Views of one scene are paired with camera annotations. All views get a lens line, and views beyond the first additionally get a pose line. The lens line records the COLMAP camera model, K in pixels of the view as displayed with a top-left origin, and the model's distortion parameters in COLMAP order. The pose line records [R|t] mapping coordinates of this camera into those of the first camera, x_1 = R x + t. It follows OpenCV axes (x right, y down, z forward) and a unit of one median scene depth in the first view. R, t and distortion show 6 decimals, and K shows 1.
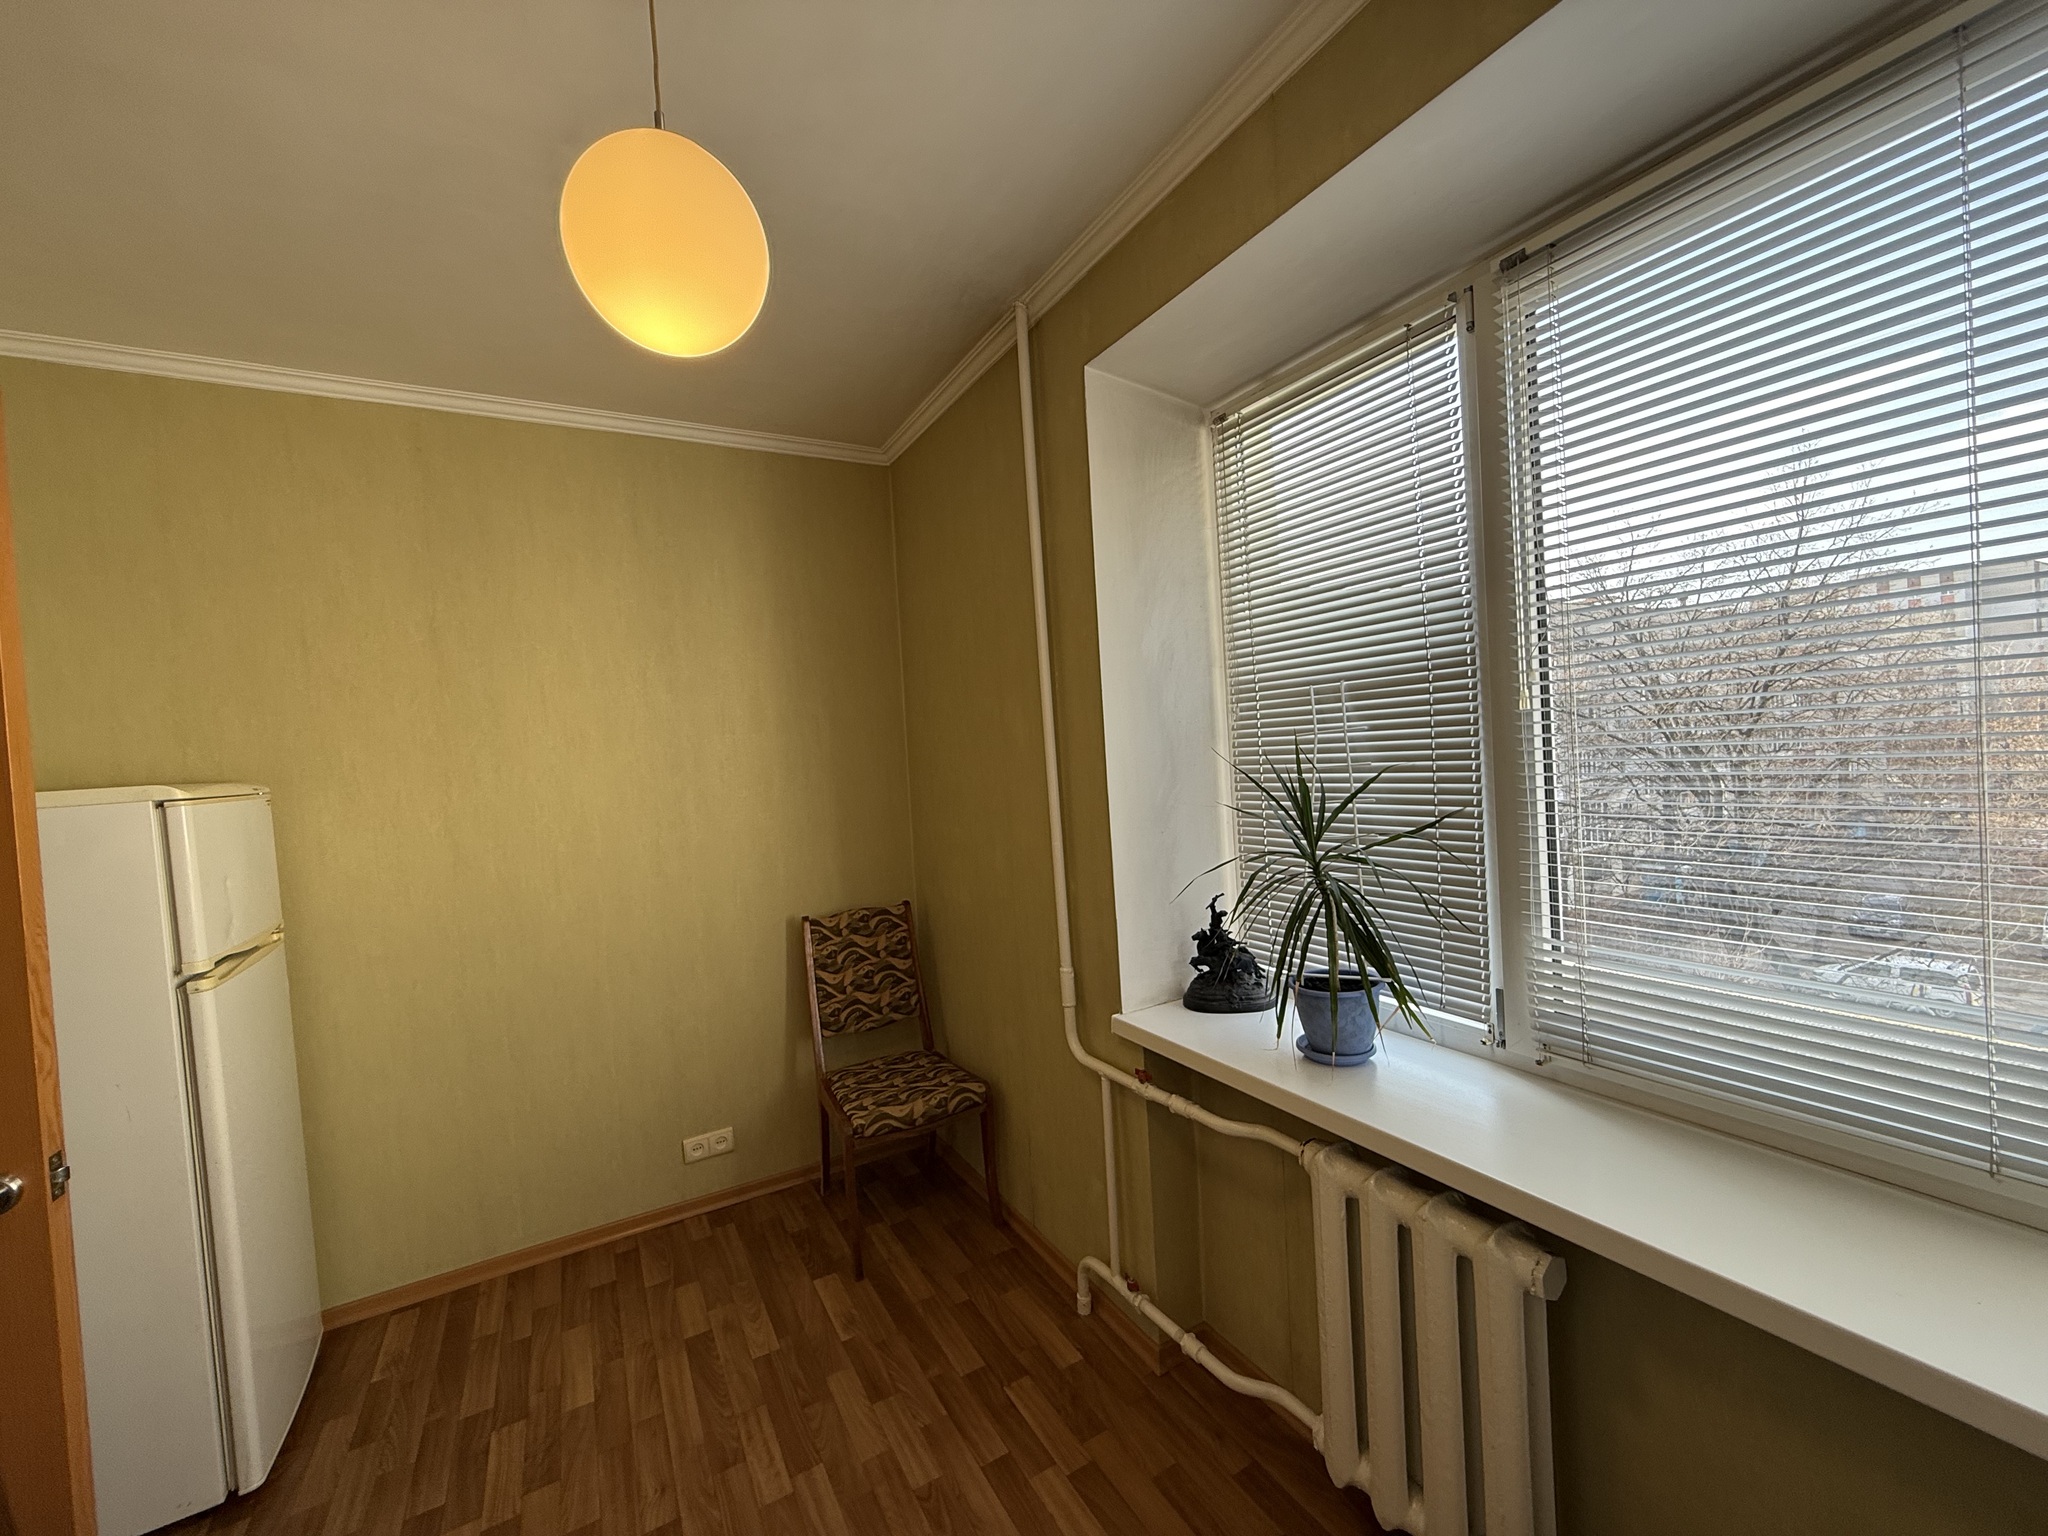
lens RADIAL K [[811.0, 0, 1011.9], [0, 811.0, 765.7], [0, 0, 1]] dist [-0.004273, 0.000195]
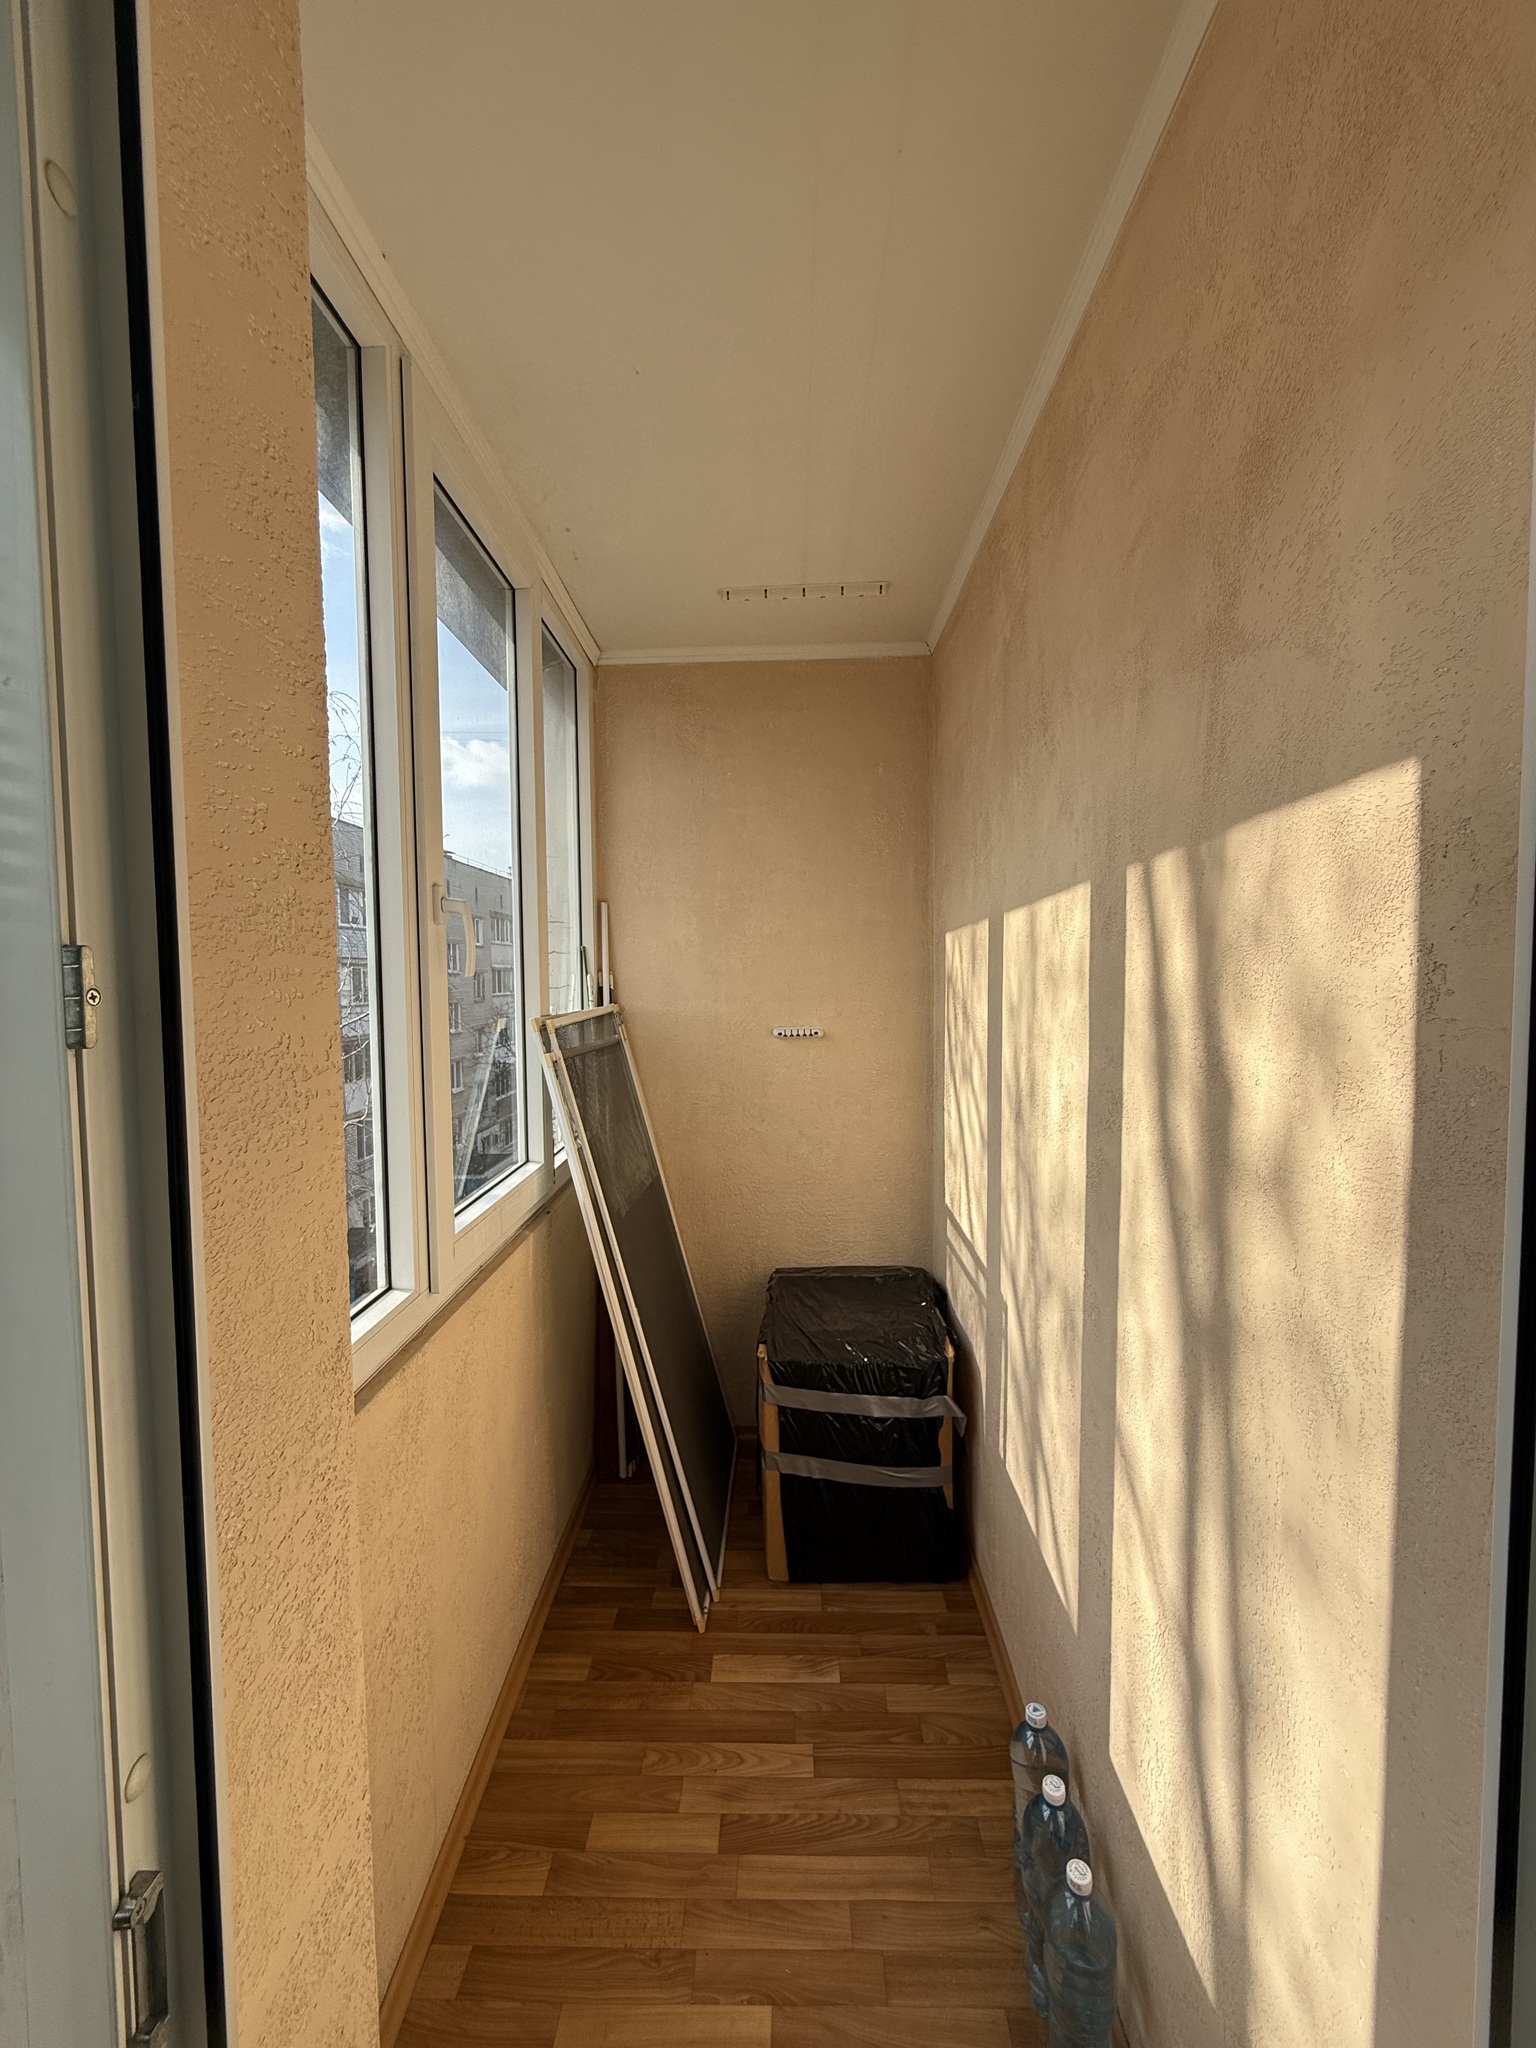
lens RADIAL K [[811.0, 0, 768.4], [0, 811.0, 1018.1], [0, 0, 1]] dist [-0.004273, 0.000195]
pose [[0.494990, 0.018812, 0.868695, -0.849703], [0.004969, 0.999688, -0.024480, 0.030021], [-0.868884, 0.016434, 0.494742, 0.539342]]
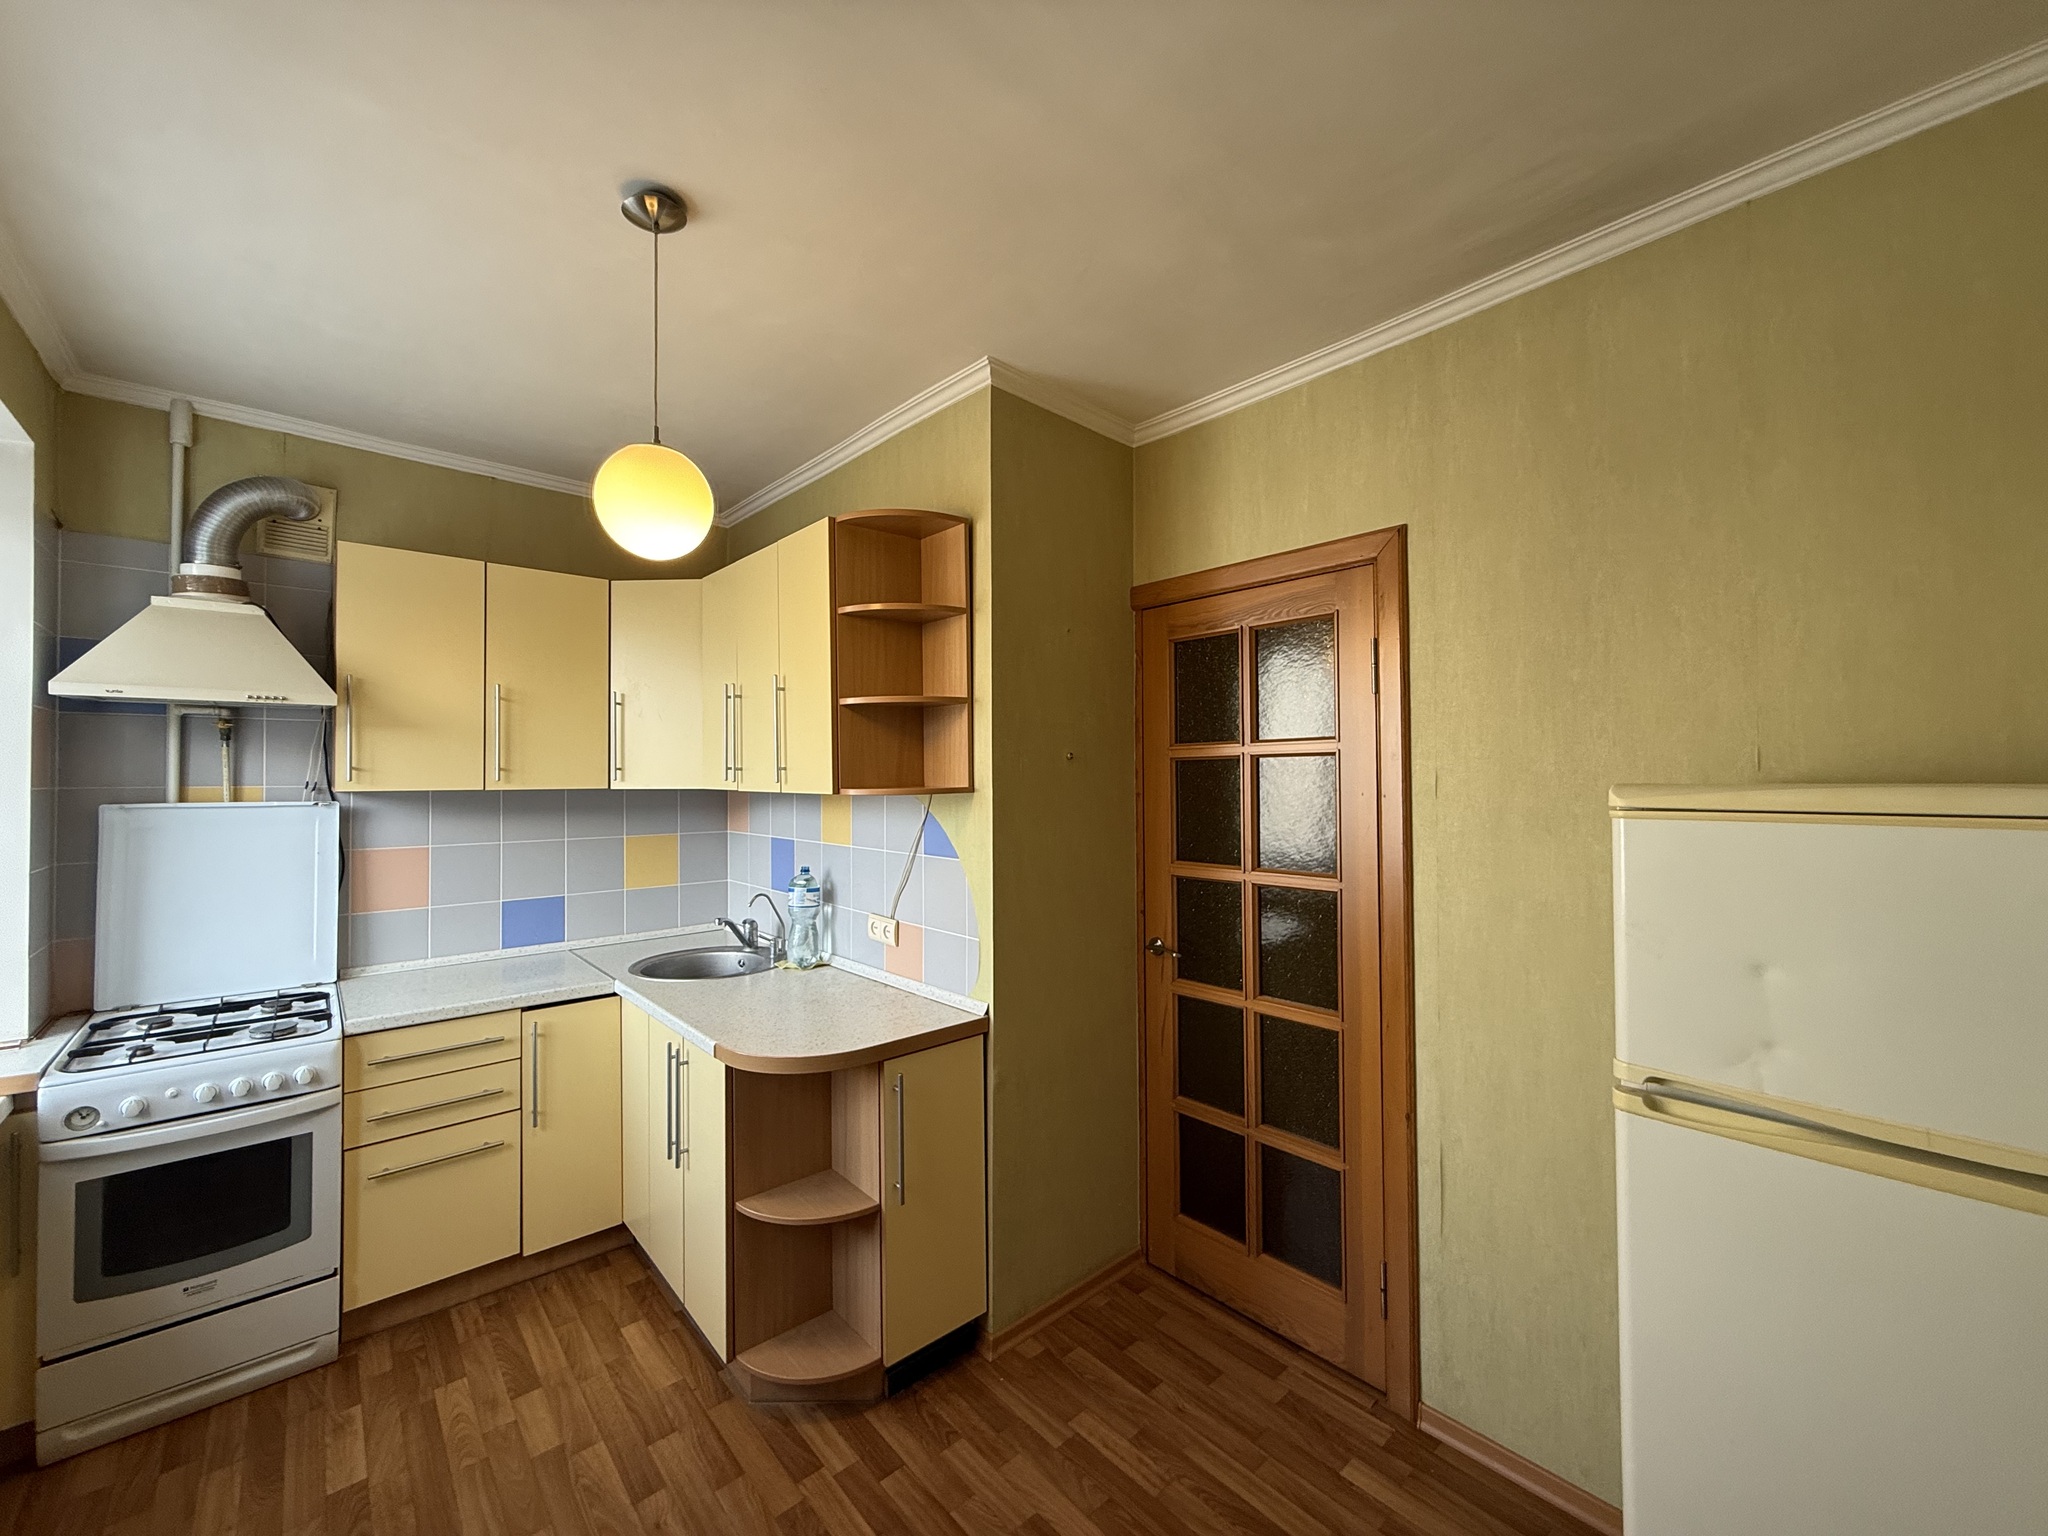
lens RADIAL K [[811.0, 0, 1025.6], [0, 811.0, 765.0], [0, 0, 1]] dist [-0.004273, 0.000195]
pose [[-0.971000, 0.063205, -0.230575, -0.683117], [0.058241, 0.997902, 0.028278, -0.036254], [0.231879, 0.014029, -0.972644, 1.883256]]
